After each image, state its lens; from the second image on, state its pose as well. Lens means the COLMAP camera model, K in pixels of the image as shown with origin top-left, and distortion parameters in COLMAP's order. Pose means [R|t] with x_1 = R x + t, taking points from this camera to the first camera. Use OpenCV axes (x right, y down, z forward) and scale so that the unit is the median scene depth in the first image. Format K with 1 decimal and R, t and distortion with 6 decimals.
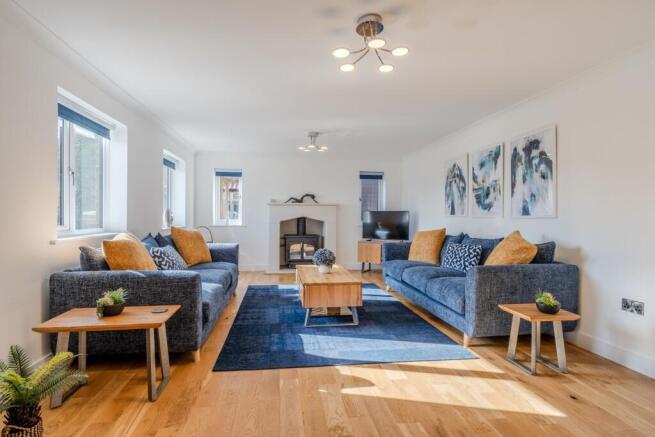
lens RADIAL K [[340.8, 0, 327.3], [0, 340.8, 217.3], [0, 0, 1]] dist [-0.000042, -0.000001]
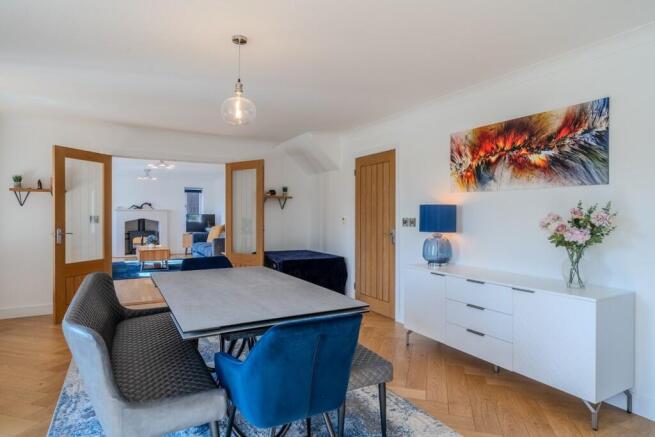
lens RADIAL K [[376.7, 0, 326.0], [0, 376.7, 215.9], [0, 0, 1]] dist [-0.000774, 0.000236]
pose [[0.934204, -0.008152, 0.356645, 0.086342], [0.009163, 0.999957, -0.001146, -0.003453], [-0.356621, 0.004339, 0.934239, -0.777848]]
